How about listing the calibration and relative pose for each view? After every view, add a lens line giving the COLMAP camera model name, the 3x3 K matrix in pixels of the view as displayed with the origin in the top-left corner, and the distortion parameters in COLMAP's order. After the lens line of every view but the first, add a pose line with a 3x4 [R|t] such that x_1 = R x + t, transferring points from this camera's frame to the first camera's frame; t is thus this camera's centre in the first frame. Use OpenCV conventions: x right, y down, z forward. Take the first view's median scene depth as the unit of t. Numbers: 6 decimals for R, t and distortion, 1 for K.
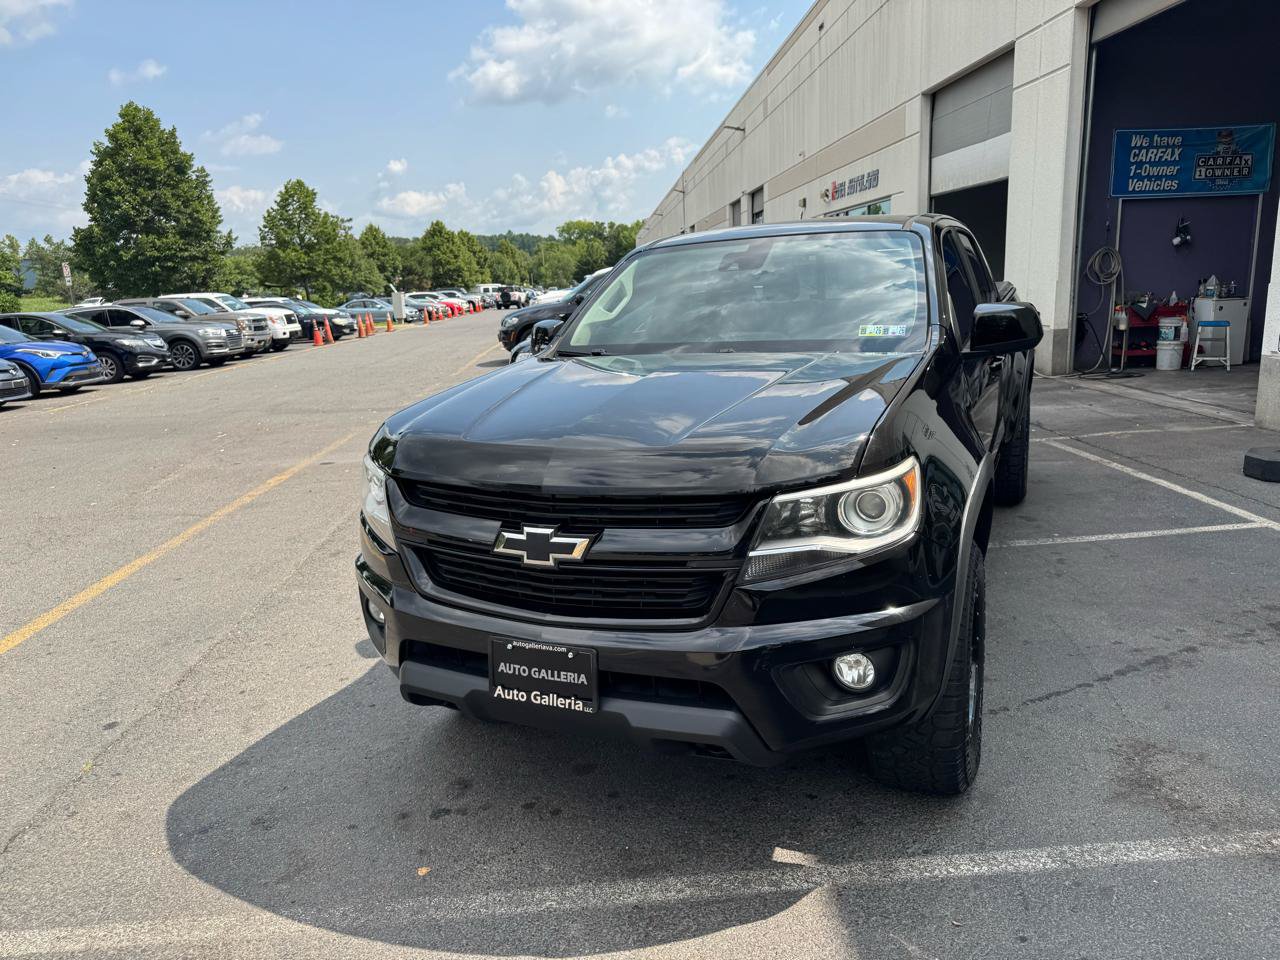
lens RADIAL K [[904.1, 0, 649.7], [0, 904.1, 474.9], [0, 0, 1]] dist [0.009130, -0.012733]
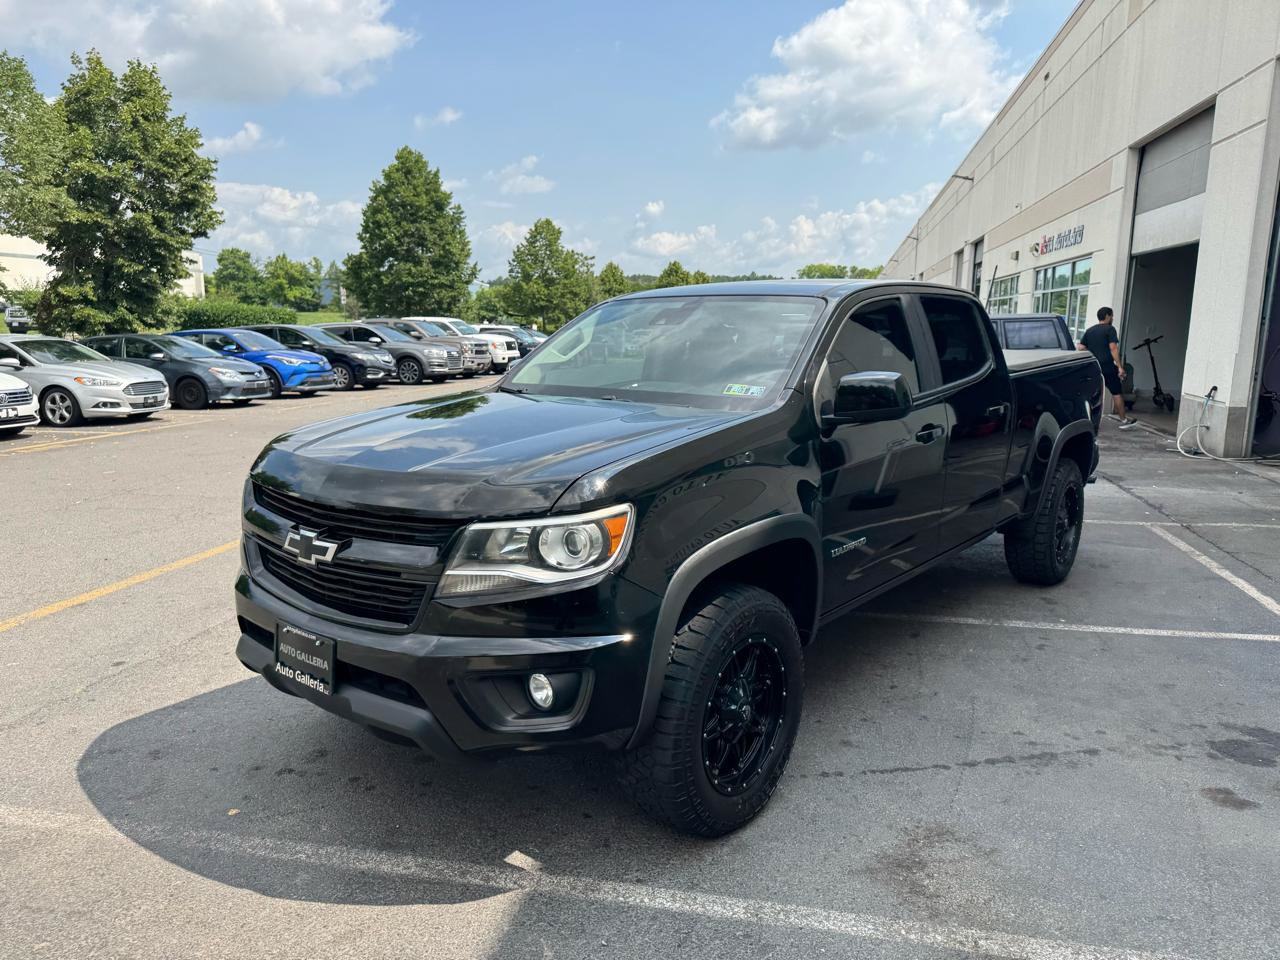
lens RADIAL K [[897.2, 0, 651.4], [0, 897.2, 478.1], [0, 0, 1]] dist [0.044501, -0.070060]
pose [[0.966164, 0.096186, -0.239322, 0.108013], [-0.105527, 0.994063, -0.026496, -0.004867], [0.235352, 0.050854, 0.970579, -0.008579]]
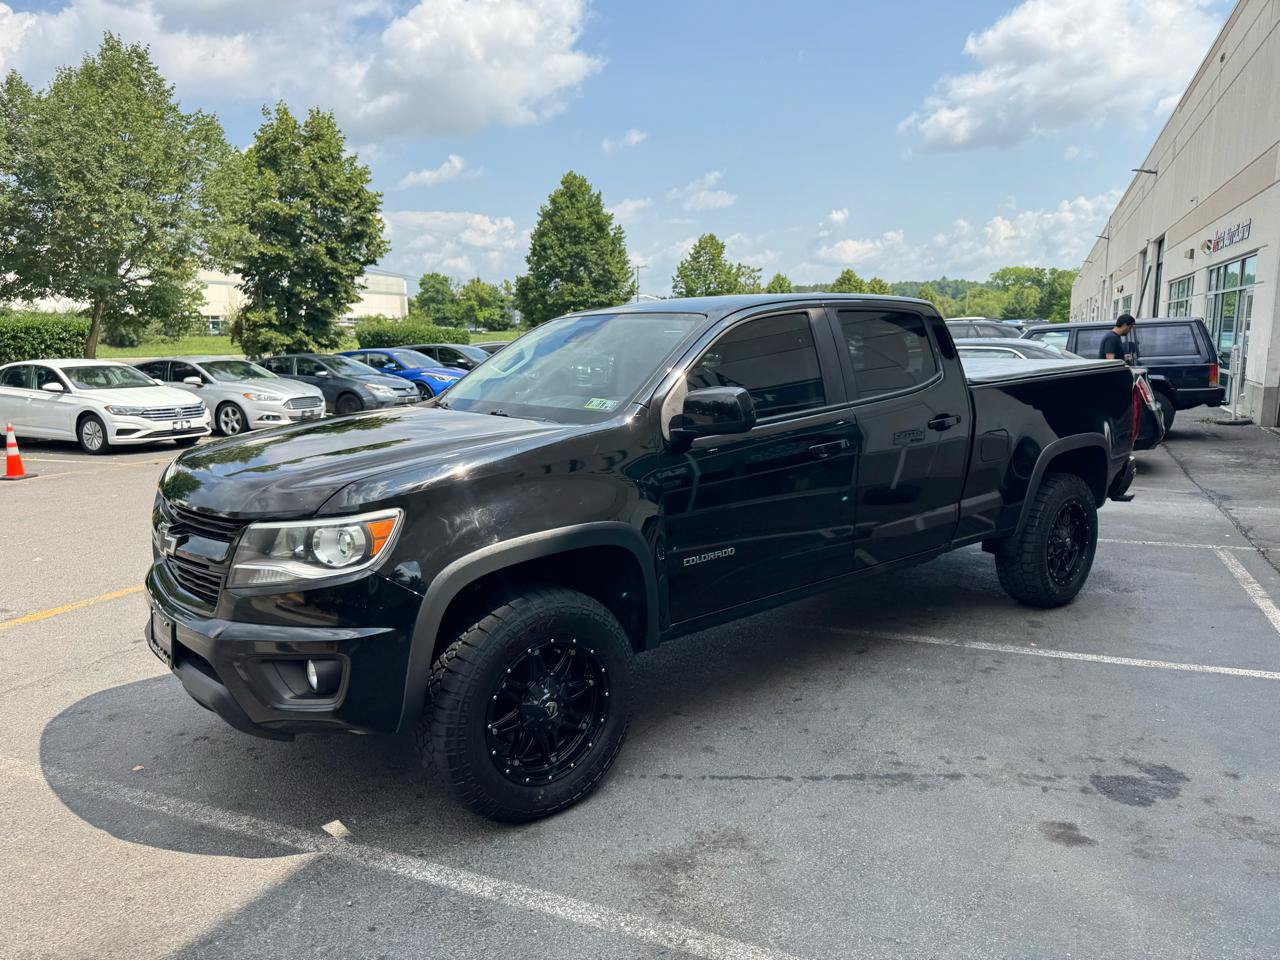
lens RADIAL K [[888.0, 0, 650.4], [0, 888.0, 487.1], [0, 0, 1]] dist [0.066449, -0.088881]
pose [[0.899020, 0.109057, -0.424110, 0.205443], [-0.123567, 0.992313, -0.006769, -0.015648], [0.420112, 0.058491, 0.905585, 0.012645]]
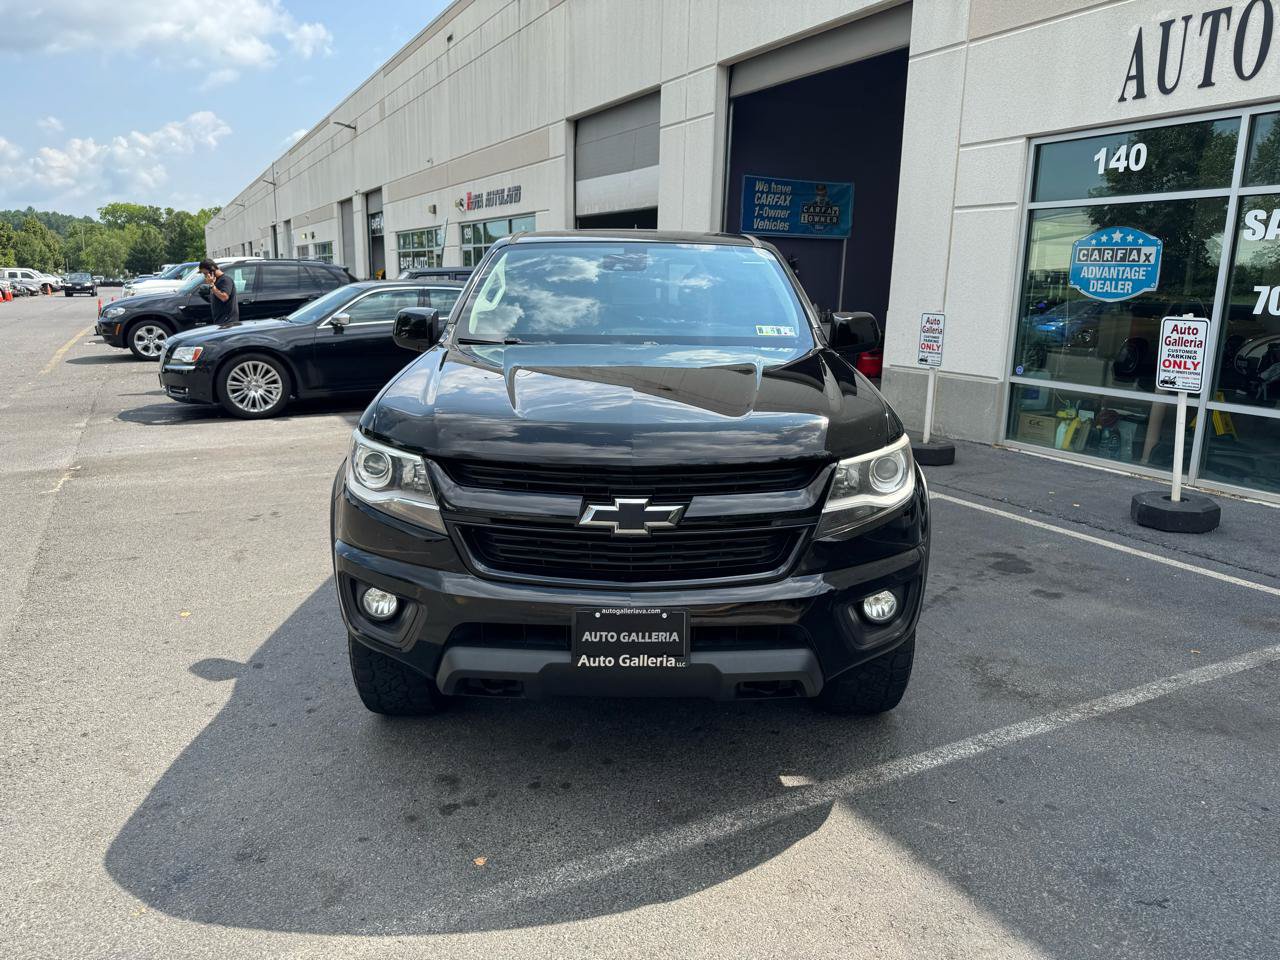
lens RADIAL K [[896.6, 0, 647.4], [0, 896.6, 465.1], [0, 0, 1]] dist [0.045705, -0.049484]
pose [[0.904828, -0.023698, 0.425118, -0.102074], [0.032417, 0.999386, -0.013287, 0.006234], [-0.424542, 0.025803, 0.905041, 0.006749]]
